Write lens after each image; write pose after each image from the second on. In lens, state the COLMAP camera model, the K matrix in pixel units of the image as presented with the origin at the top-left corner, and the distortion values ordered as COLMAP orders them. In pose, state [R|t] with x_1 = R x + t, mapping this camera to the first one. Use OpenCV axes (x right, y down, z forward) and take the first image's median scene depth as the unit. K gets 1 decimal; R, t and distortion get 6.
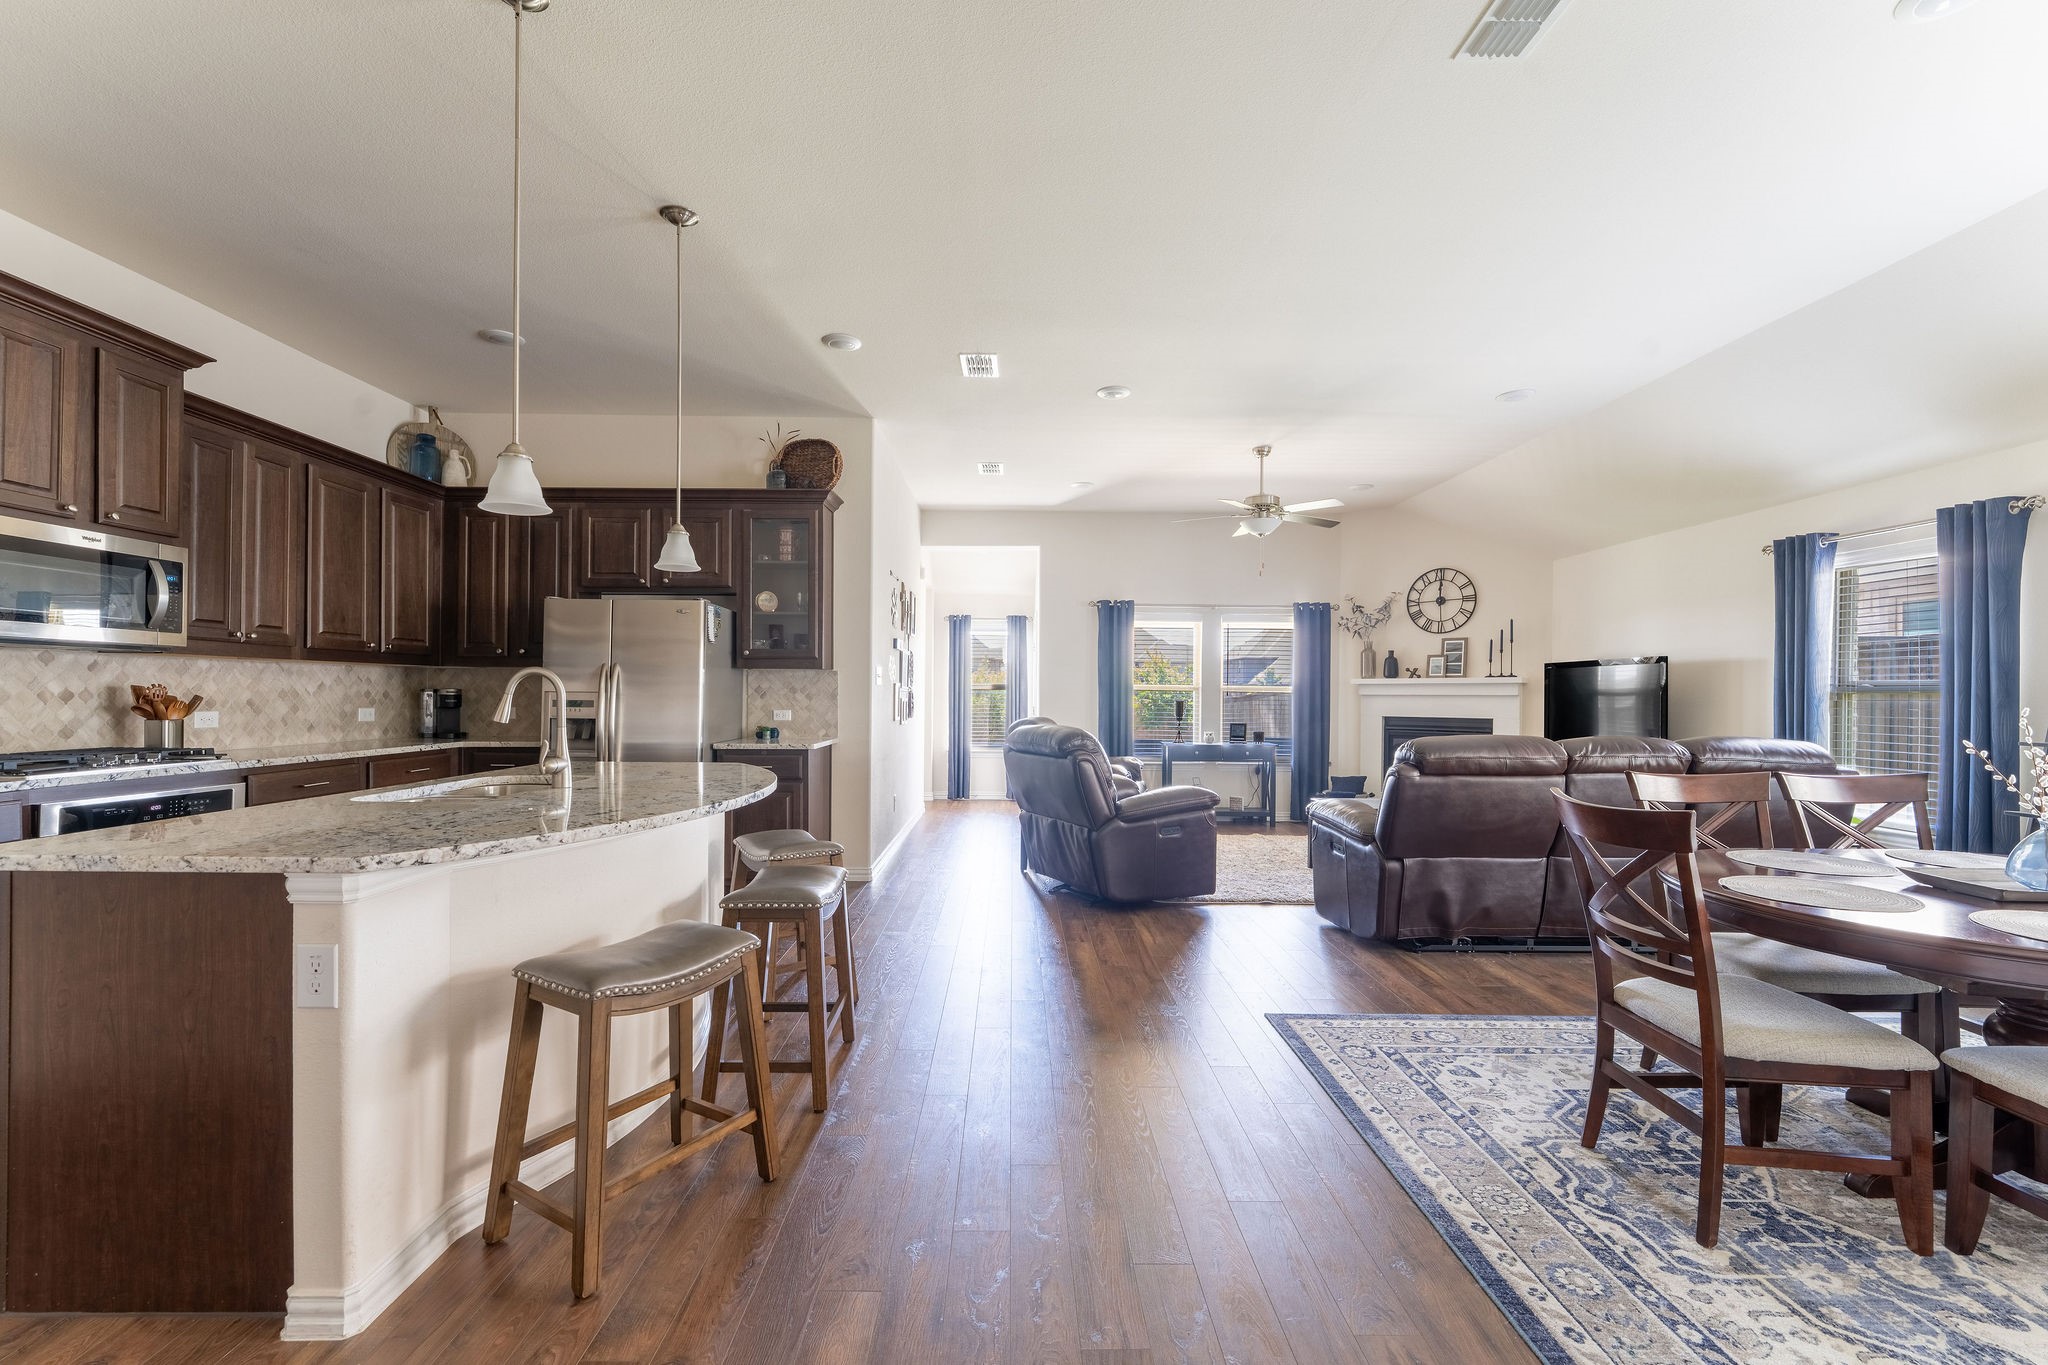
lens RADIAL K [[851.2, 0, 1020.0], [0, 851.2, 691.9], [0, 0, 1]] dist [-0.003464, -0.000247]
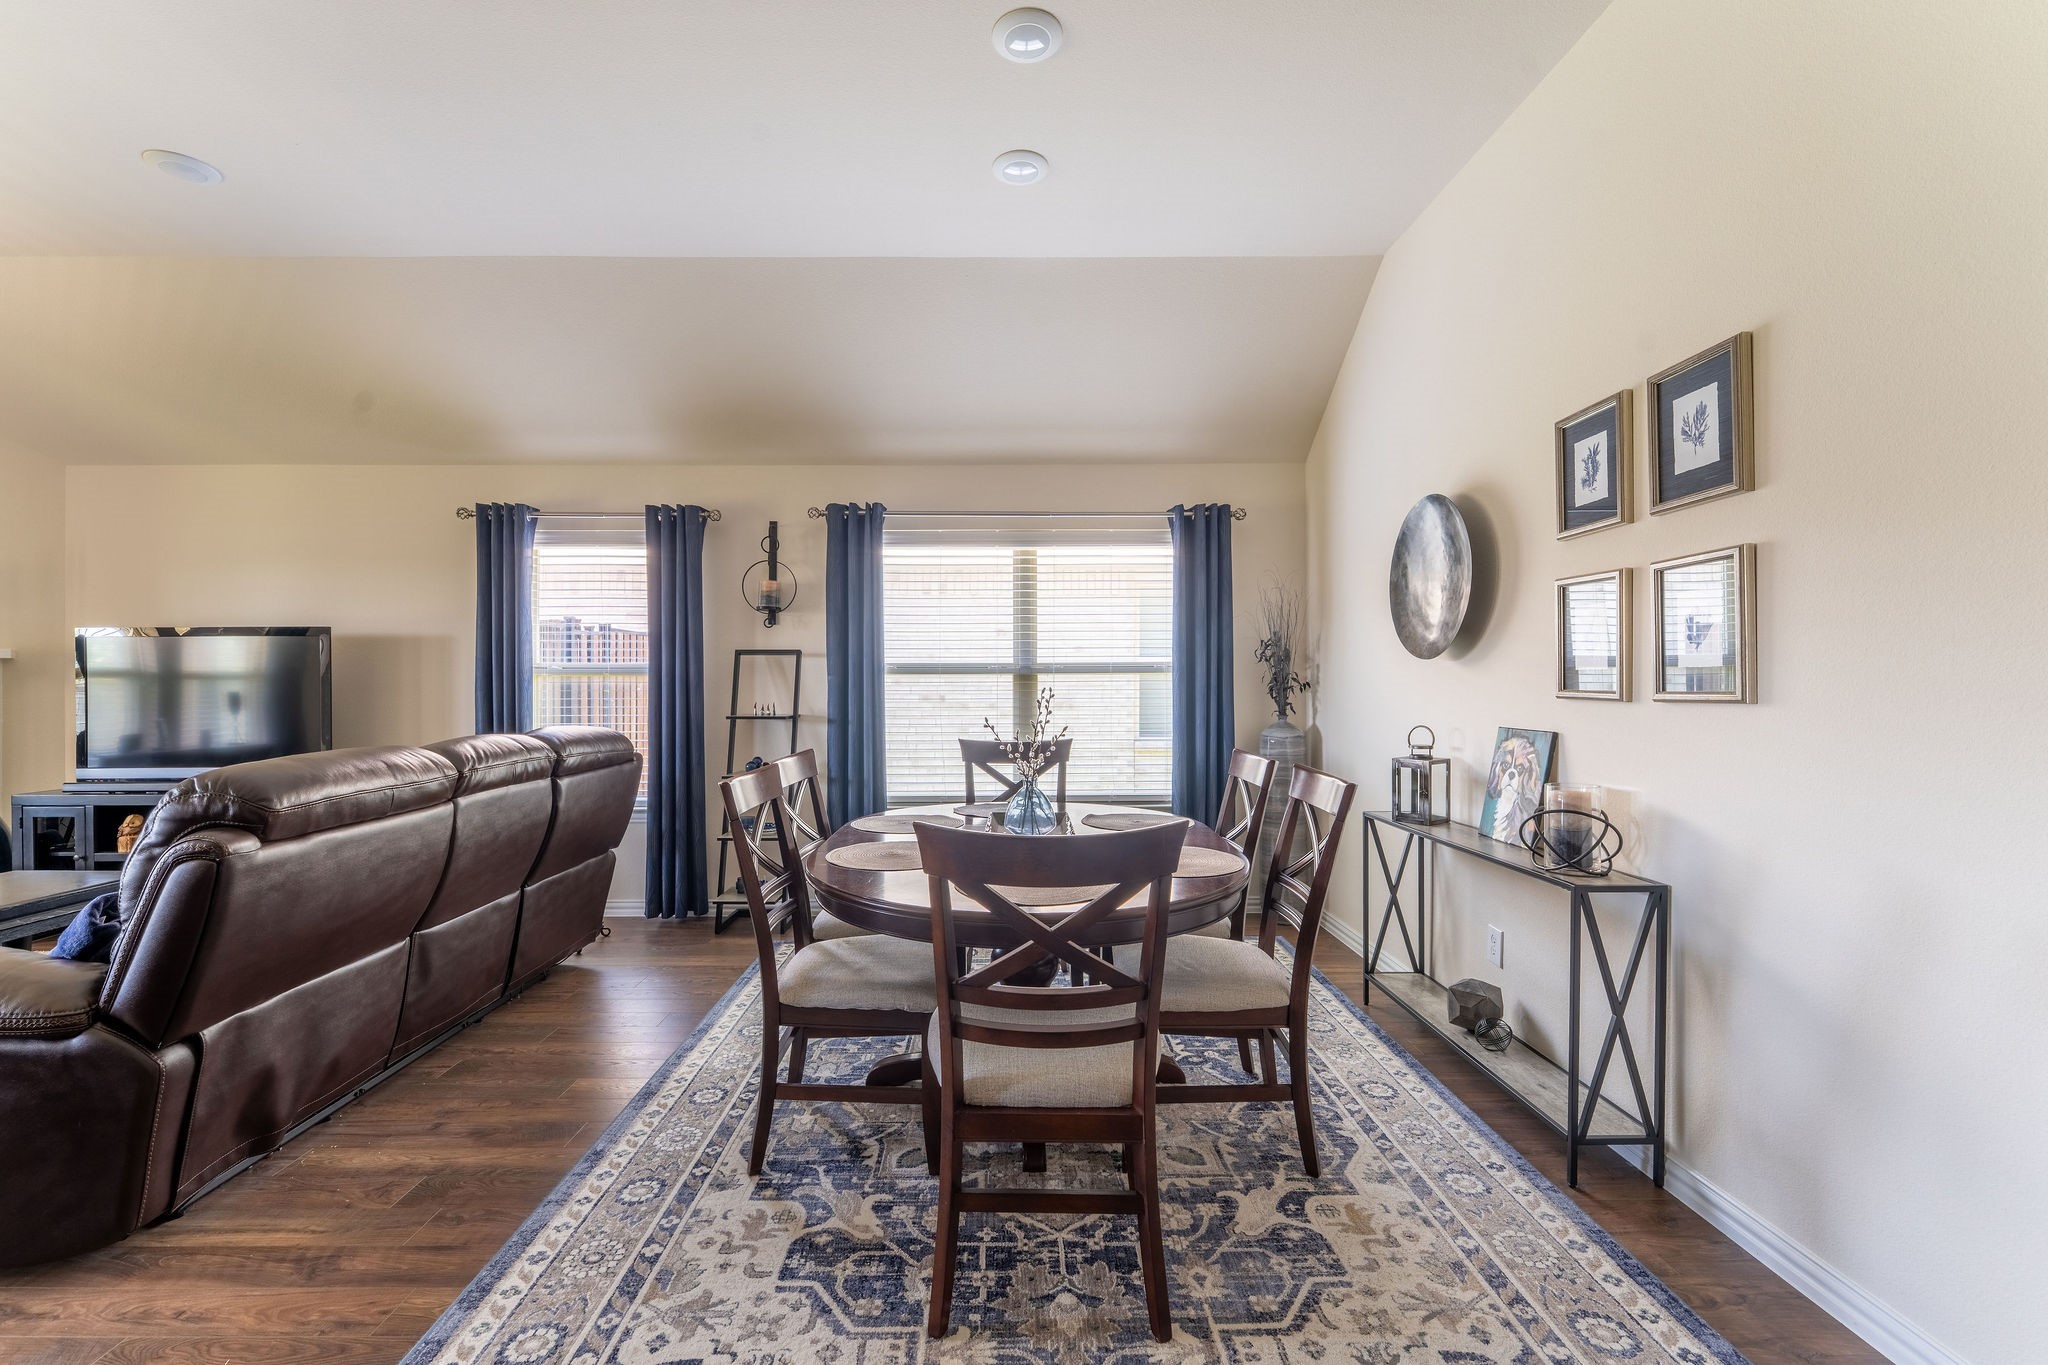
lens RADIAL K [[851.2, 0, 1020.0], [0, 851.2, 691.9], [0, 0, 1]] dist [-0.003464, -0.000247]
pose [[-0.000993, -0.017851, 0.999840, -0.002847], [-0.001606, 0.999839, 0.017849, 0.001152], [-0.999998, -0.001588, -0.001021, 0.284328]]
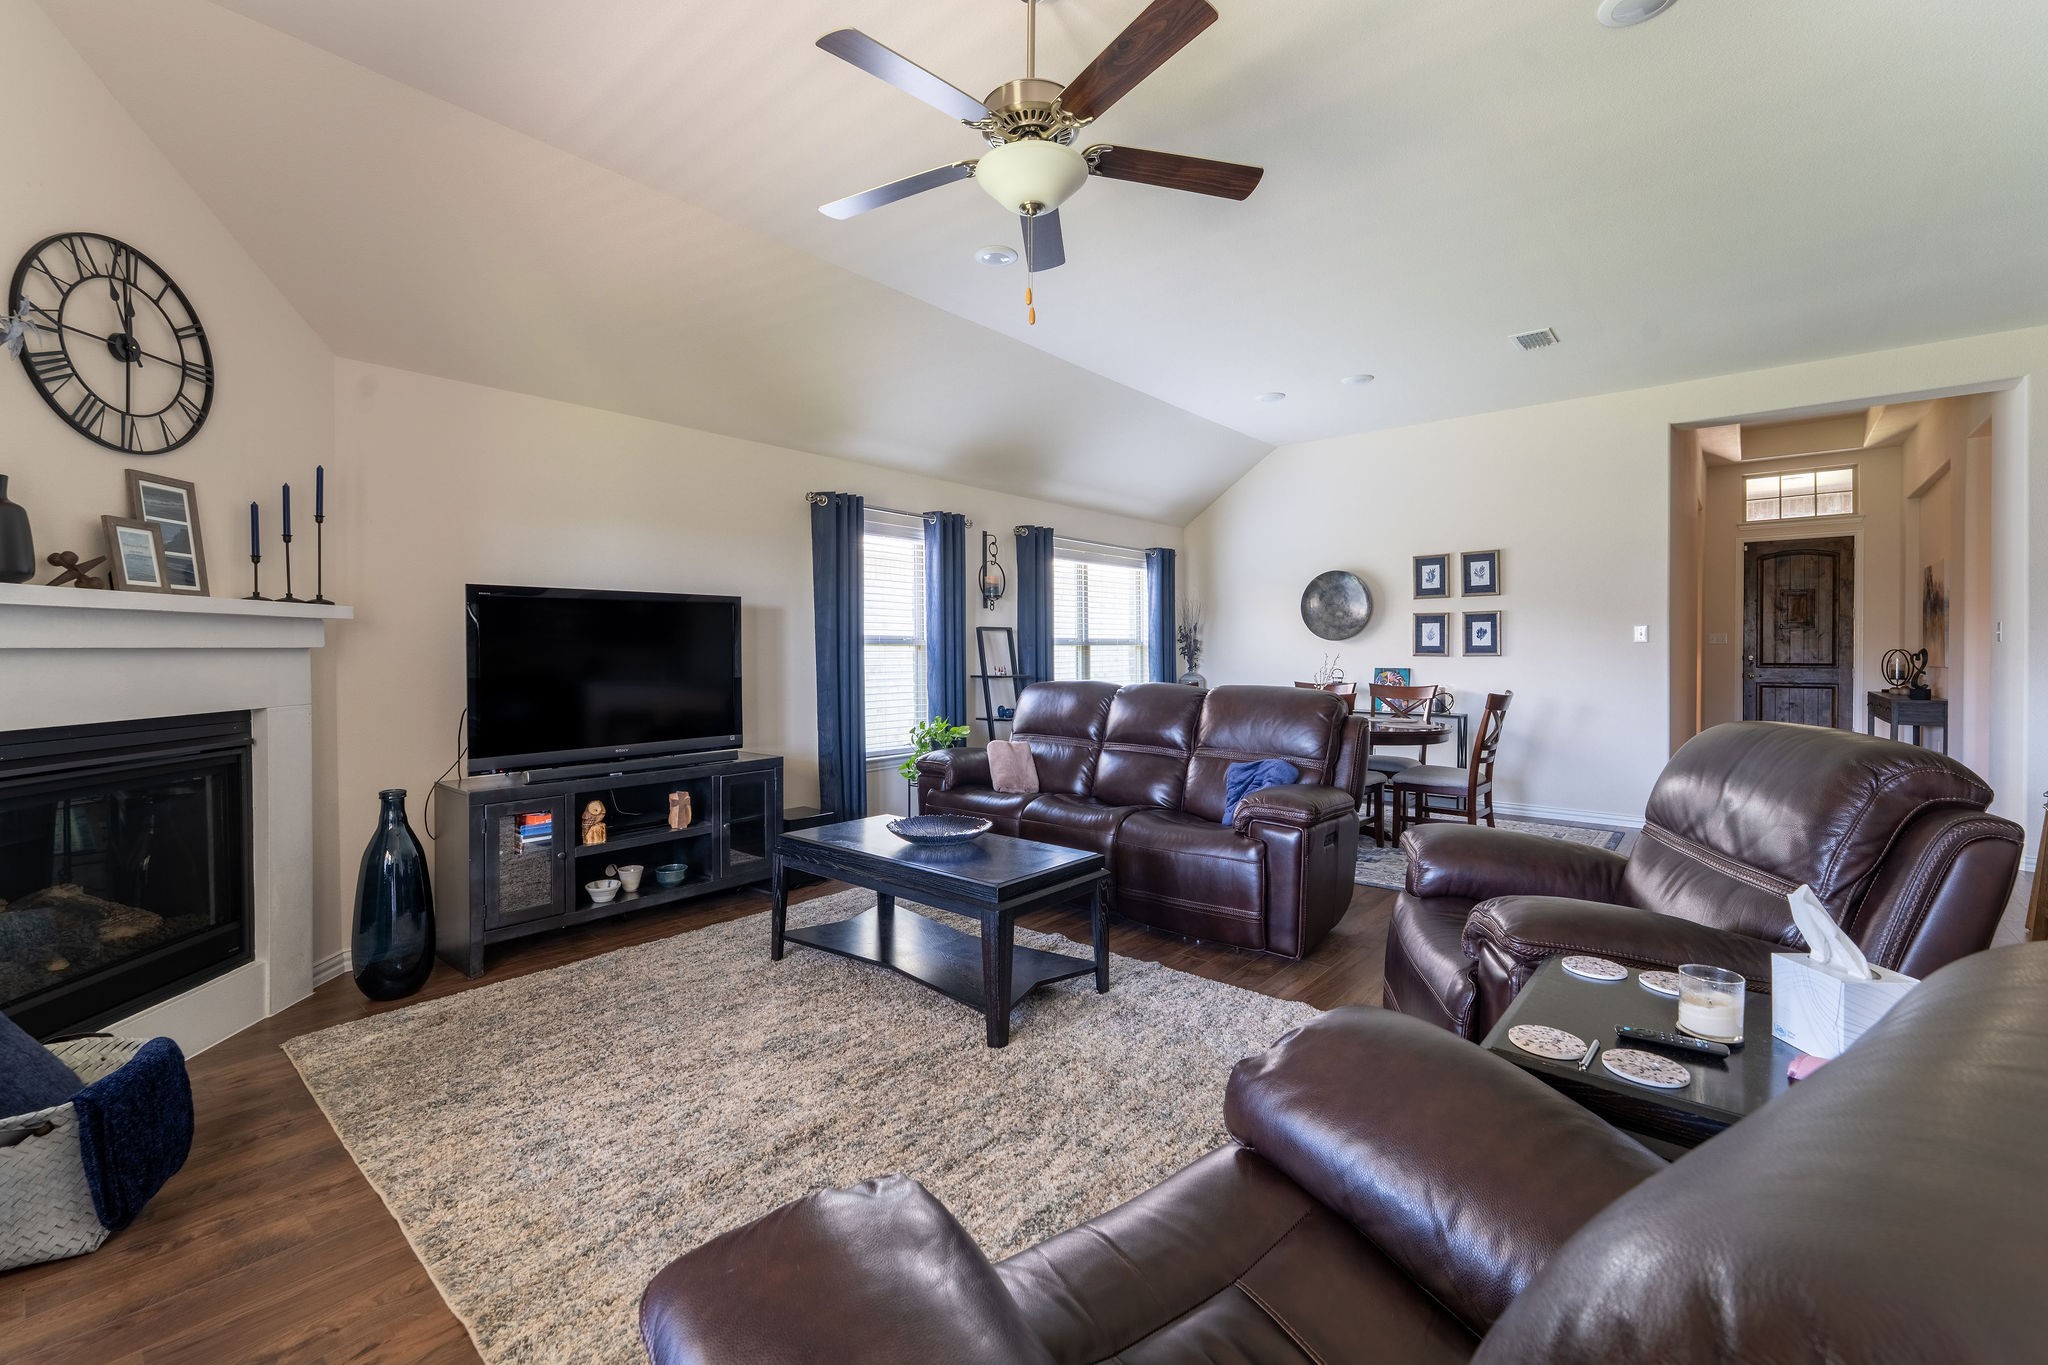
lens RADIAL K [[871.0, 0, 1023.8], [0, 871.0, 657.8], [0, 0, 1]] dist [-0.002987, 0.000037]
pose [[-0.749689, -0.014178, 0.661639, 0.038323], [-0.008150, 0.999892, 0.012192, 0.001141], [-0.661741, 0.003748, -0.749724, 1.261696]]
